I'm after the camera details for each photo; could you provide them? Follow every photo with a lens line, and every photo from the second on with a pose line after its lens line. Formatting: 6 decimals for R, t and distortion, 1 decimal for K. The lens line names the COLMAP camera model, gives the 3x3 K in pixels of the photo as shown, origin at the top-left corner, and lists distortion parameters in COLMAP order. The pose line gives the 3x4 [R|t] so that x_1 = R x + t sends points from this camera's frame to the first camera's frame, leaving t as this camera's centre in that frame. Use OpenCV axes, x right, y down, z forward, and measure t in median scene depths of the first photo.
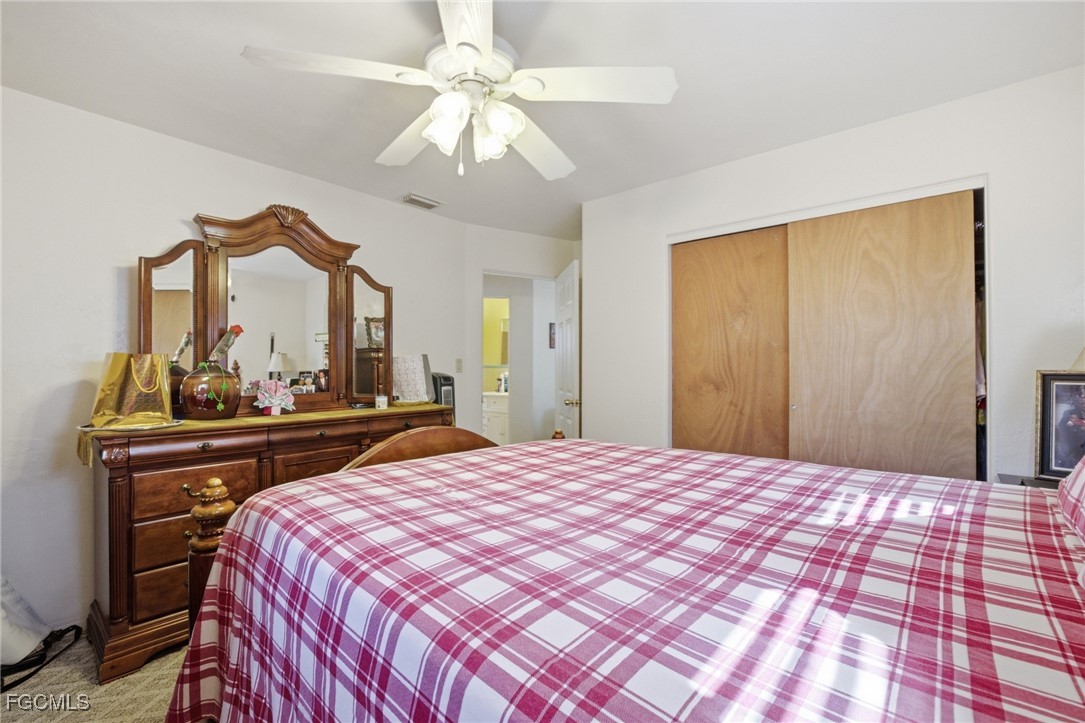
lens RADIAL K [[473.3, 0, 542.9], [0, 473.3, 366.0], [0, 0, 1]] dist [-0.051789, 0.015077]
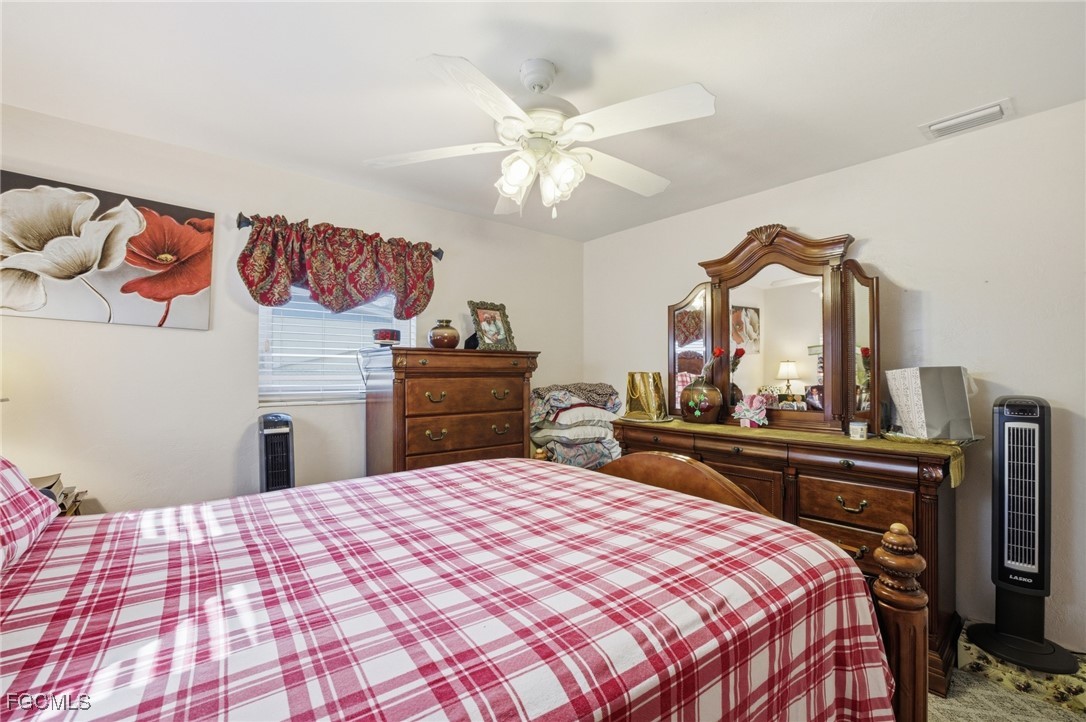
lens RADIAL K [[473.8, 0, 543.4], [0, 473.8, 365.5], [0, 0, 1]] dist [-0.051789, 0.015077]
pose [[-0.167136, -0.006916, -0.985910, 0.956603], [0.005411, 0.999954, -0.007931, -0.051143], [0.985919, -0.006660, -0.167091, 1.200987]]
